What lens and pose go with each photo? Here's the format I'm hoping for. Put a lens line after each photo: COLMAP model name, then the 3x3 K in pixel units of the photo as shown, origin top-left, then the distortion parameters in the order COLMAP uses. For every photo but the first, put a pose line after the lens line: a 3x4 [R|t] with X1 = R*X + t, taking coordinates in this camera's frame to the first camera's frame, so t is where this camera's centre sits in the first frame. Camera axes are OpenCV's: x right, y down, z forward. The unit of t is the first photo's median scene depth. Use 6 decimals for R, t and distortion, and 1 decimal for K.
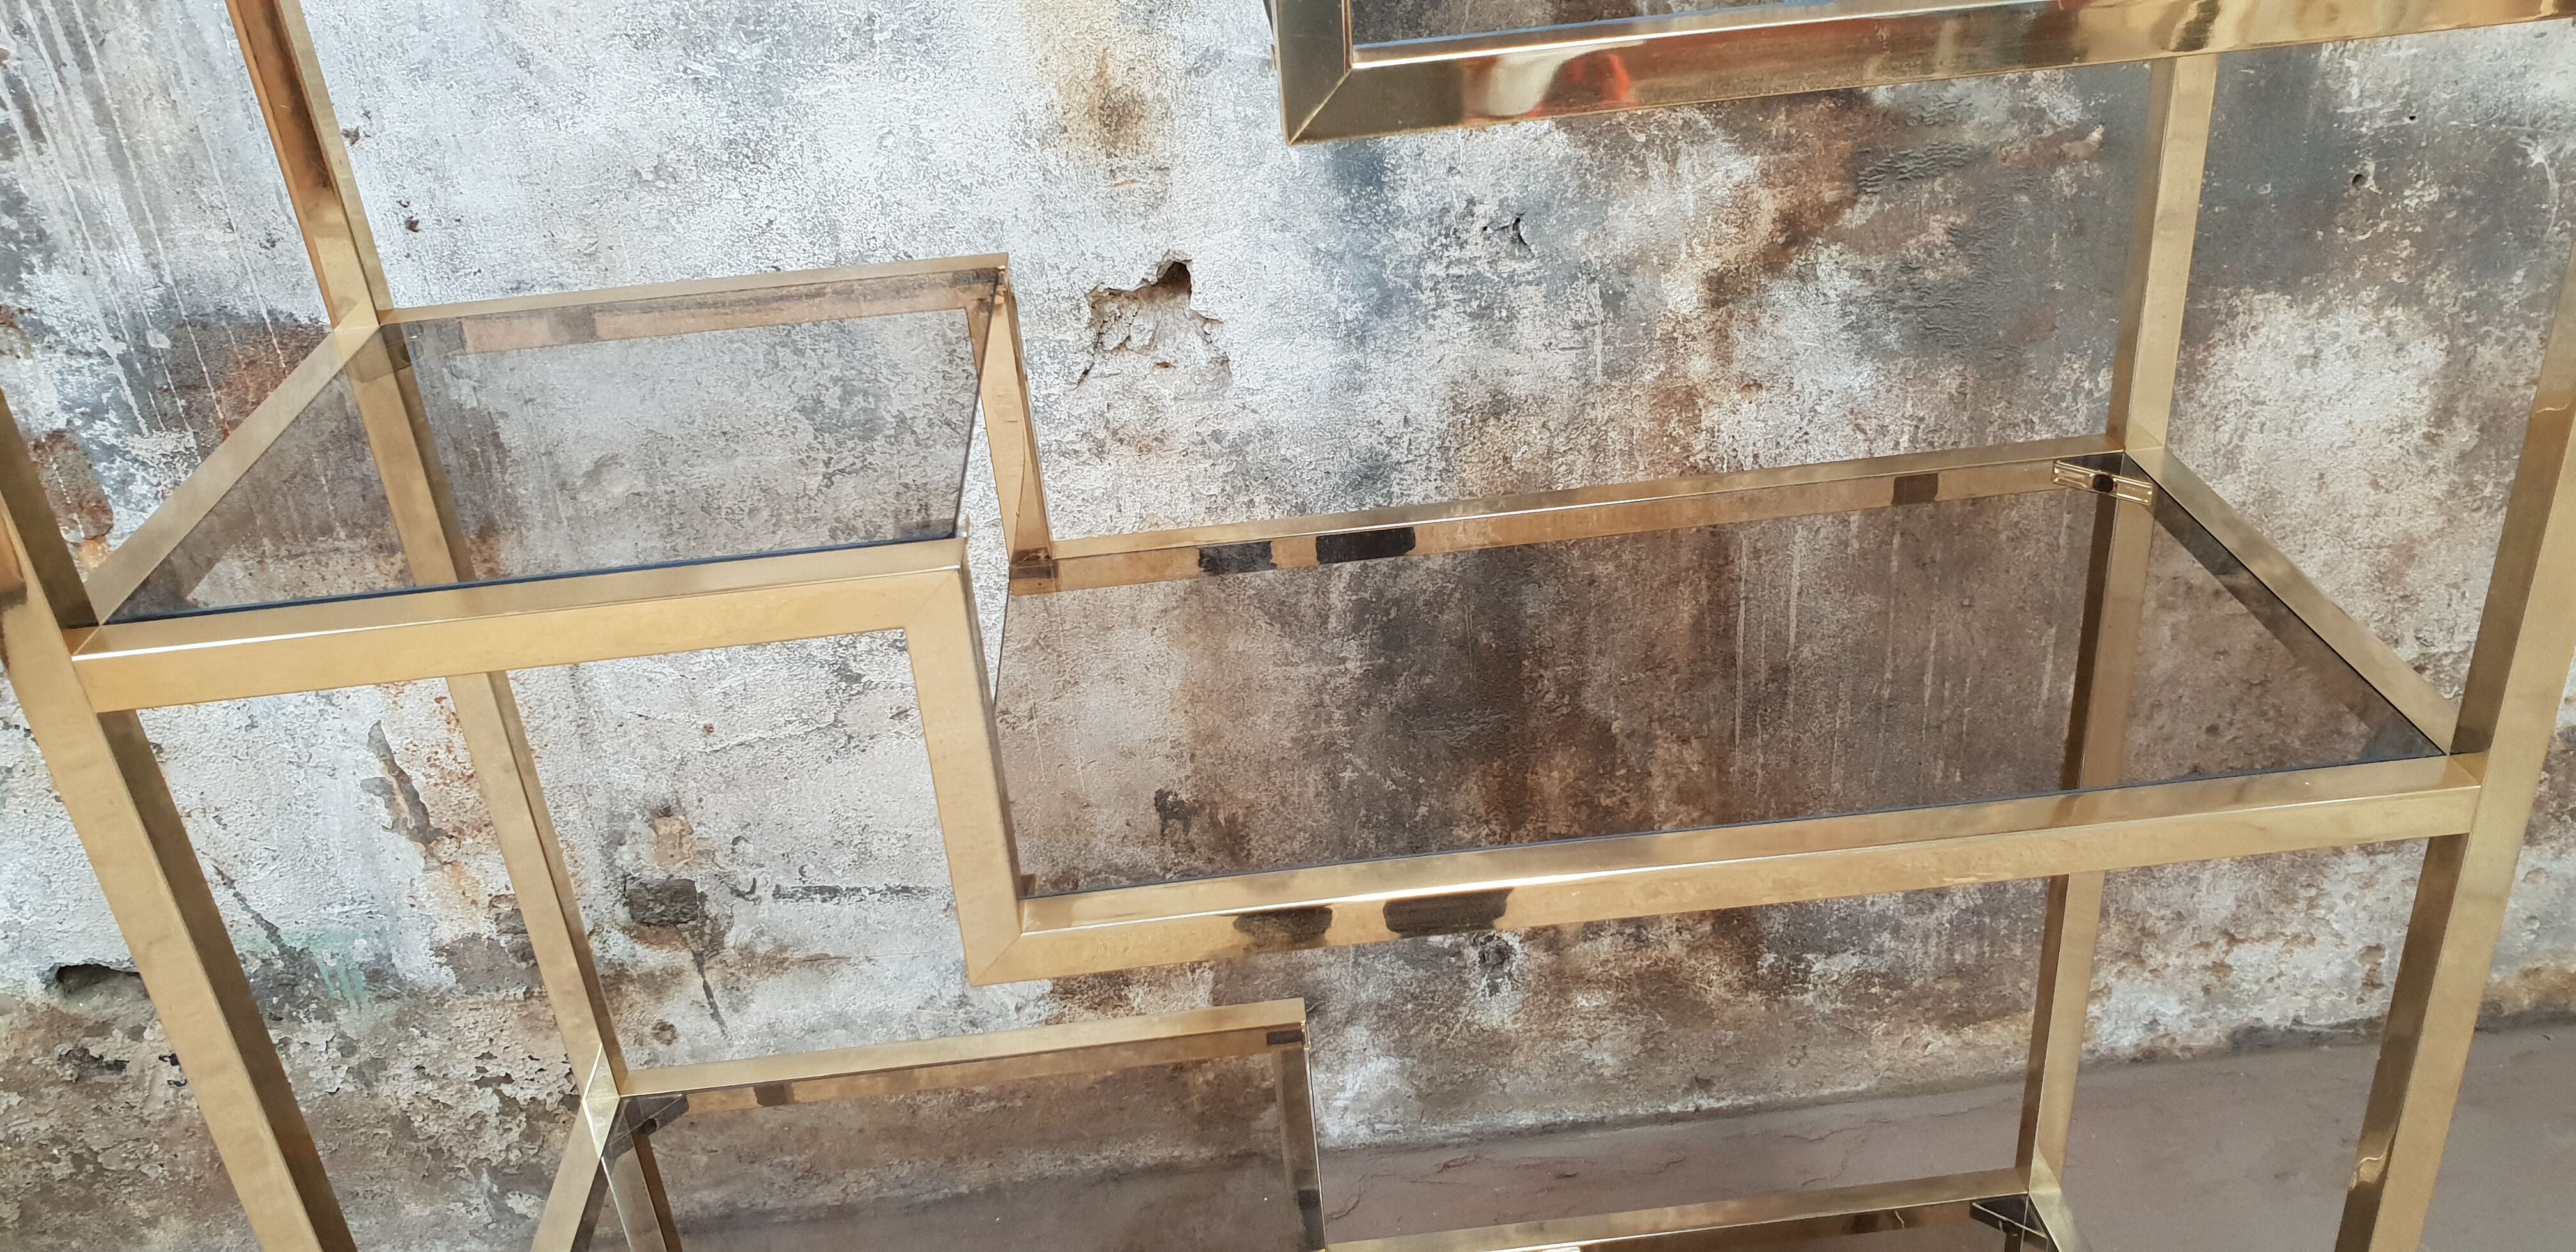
lens RADIAL K [[2004.0, 0, 1294.5], [0, 2004.0, 550.3], [0, 0, 1]] dist [0.013077, -0.003313]
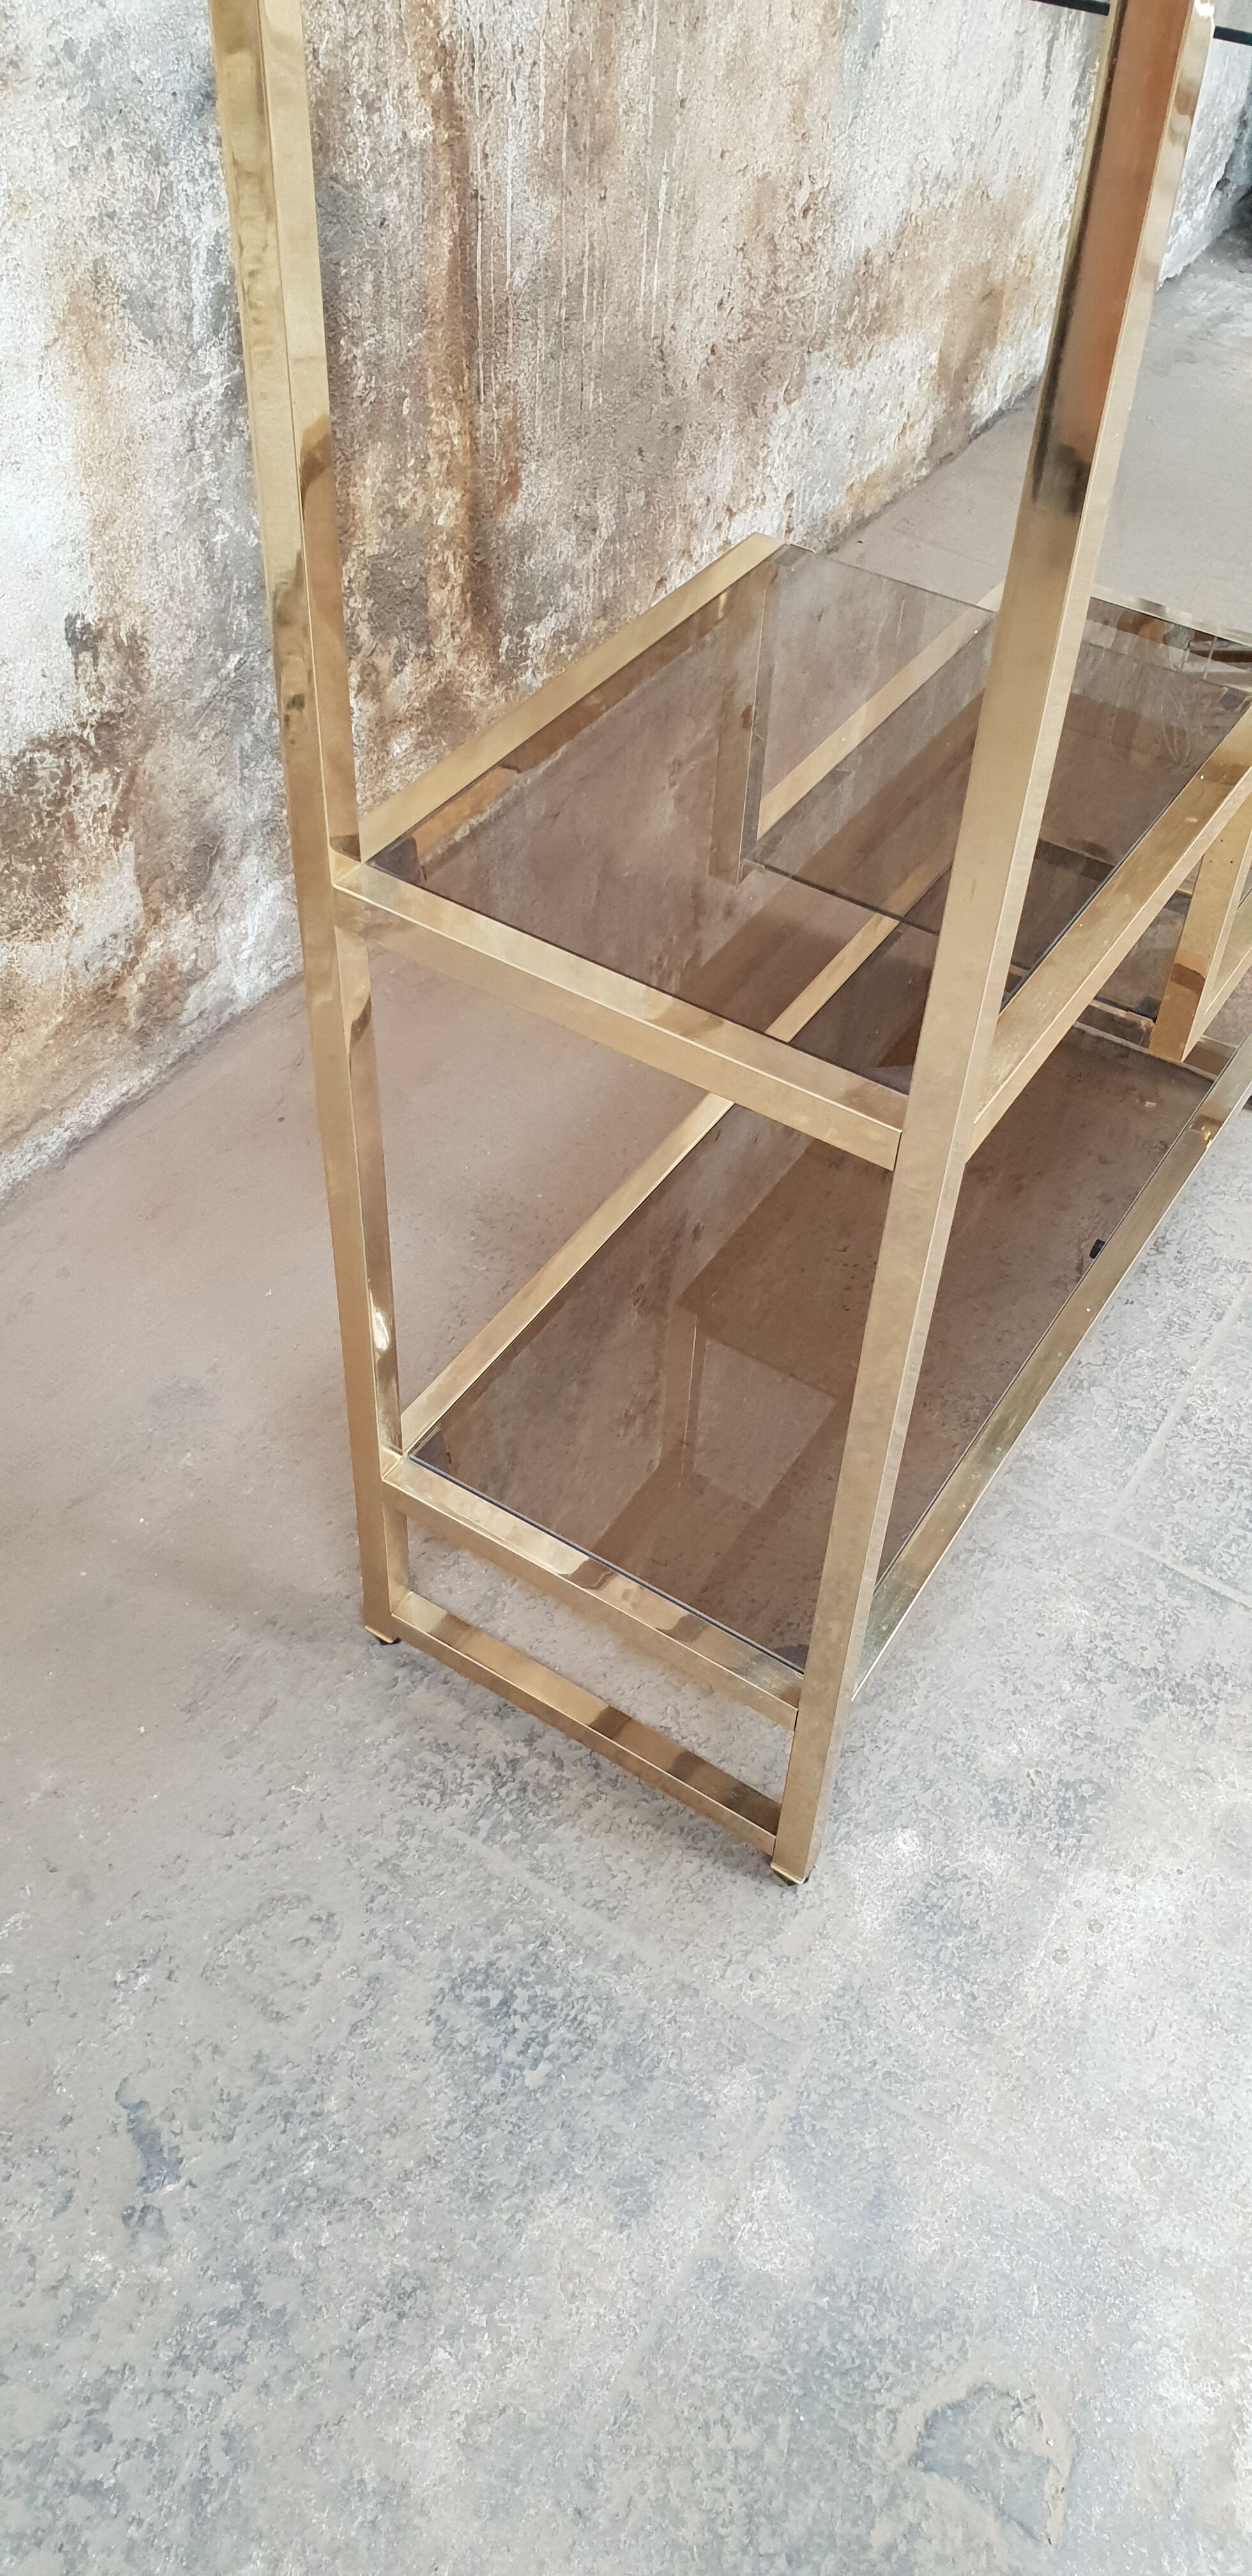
lens RADIAL K [[1998.9, 0, 673.3], [0, 1998.9, 1261.6], [0, 0, 1]] dist [0.021541, 0.000244]
pose [[0.575010, -0.504345, 0.644204, -0.599529], [0.300009, 0.862526, 0.407484, 0.092159], [-0.761156, -0.041041, 0.647269, 0.275815]]
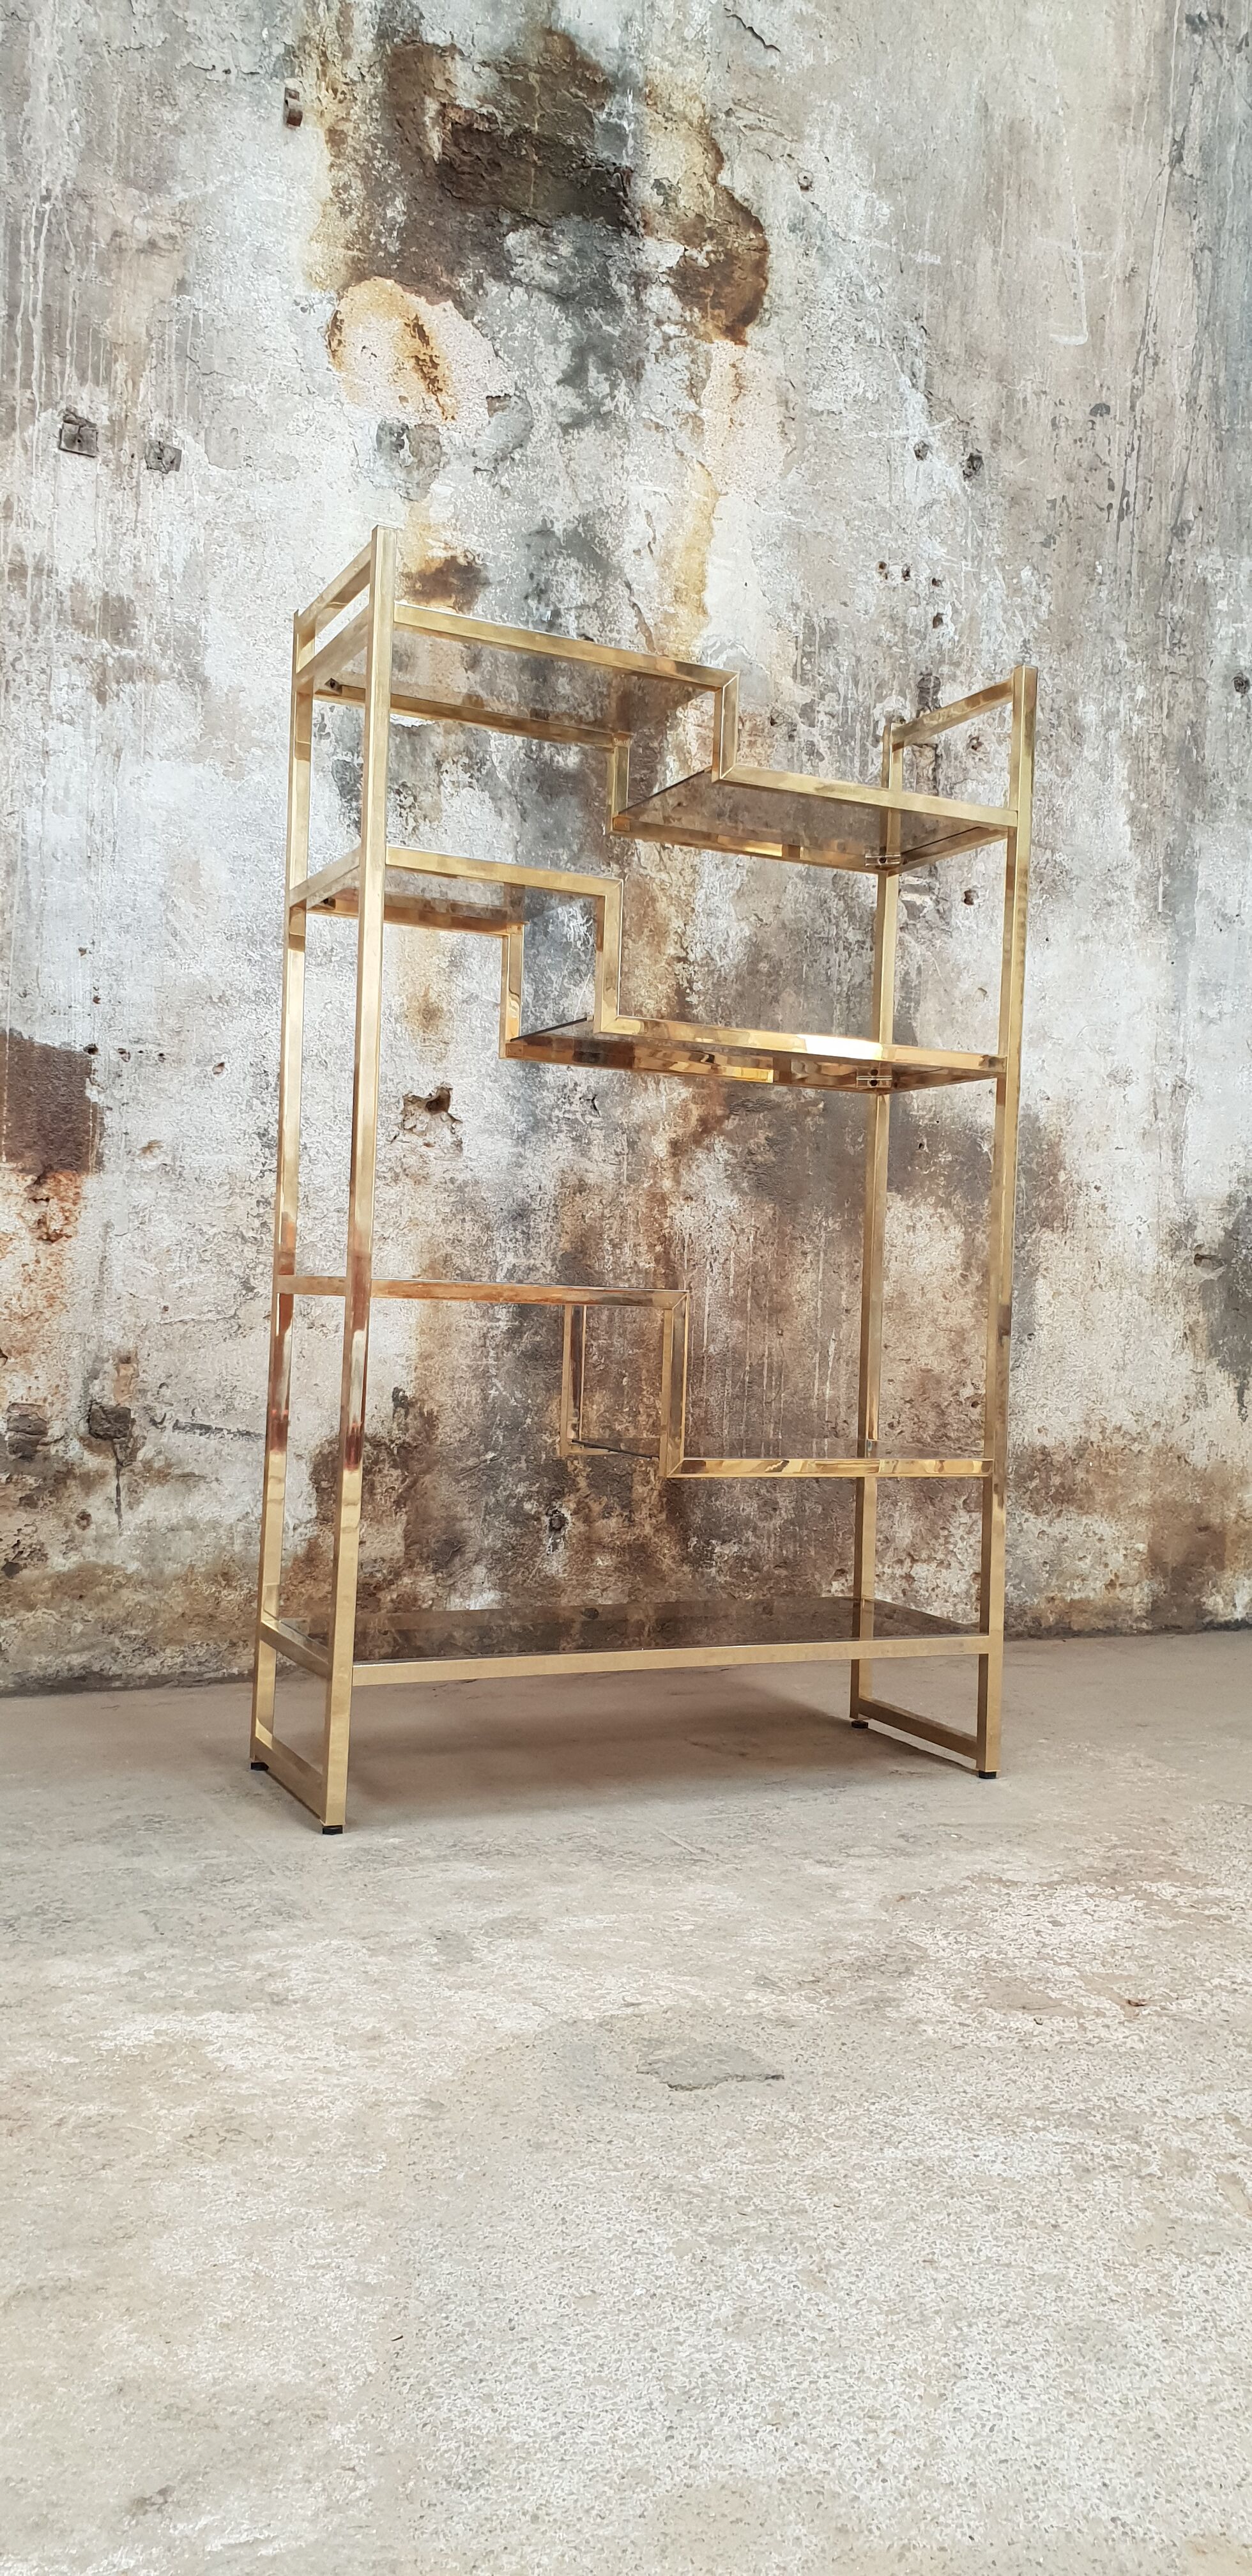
lens RADIAL K [[1974.4, 0, 665.4], [0, 1974.4, 1283.1], [0, 0, 1]] dist [0.229605, -0.734091]
pose [[0.922458, 0.112029, 0.369487, -0.534896], [0.082539, 0.877637, -0.472166, 0.938886], [-0.377171, 0.466050, 0.800337, -0.609345]]
